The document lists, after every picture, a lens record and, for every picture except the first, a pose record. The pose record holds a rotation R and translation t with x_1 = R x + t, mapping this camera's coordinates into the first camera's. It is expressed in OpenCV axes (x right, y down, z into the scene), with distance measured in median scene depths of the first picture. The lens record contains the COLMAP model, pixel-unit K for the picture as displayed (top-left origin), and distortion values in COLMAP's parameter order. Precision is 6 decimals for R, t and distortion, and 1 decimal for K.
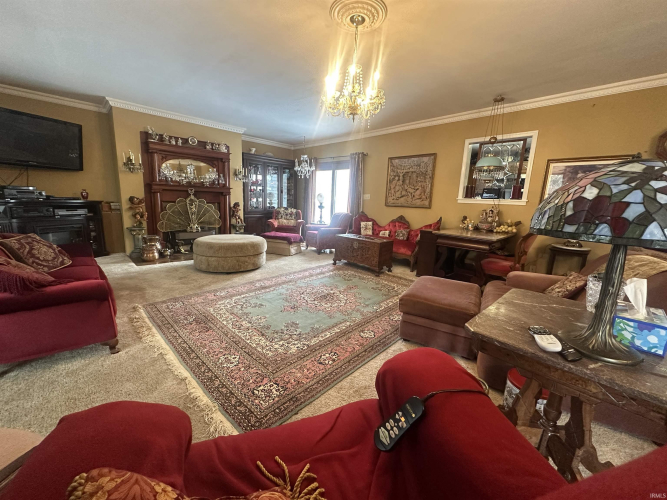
lens RADIAL K [[265.0, 0, 334.3], [0, 265.0, 248.0], [0, 0, 1]] dist [-0.002373, -0.000048]
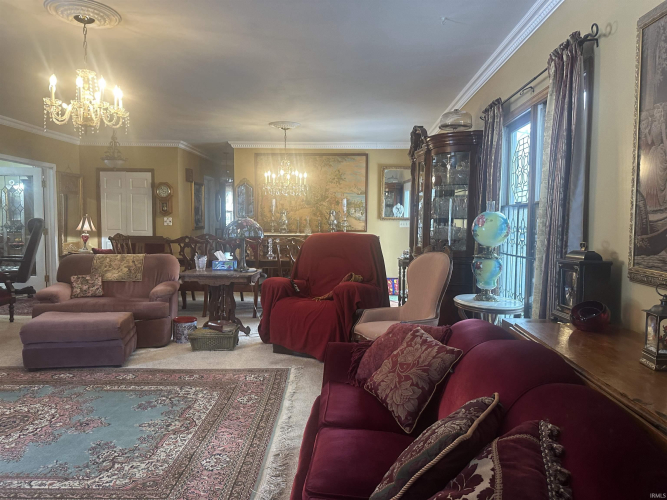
lens RADIAL K [[464.5, 0, 337.5], [0, 464.5, 253.7], [0, 0, 1]] dist [0.020885, -0.042051]
pose [[-0.692596, -0.093698, 0.715214, -0.680769], [0.088420, 0.973022, 0.213096, -0.165316], [-0.715886, 0.210828, -0.665626, 0.676003]]
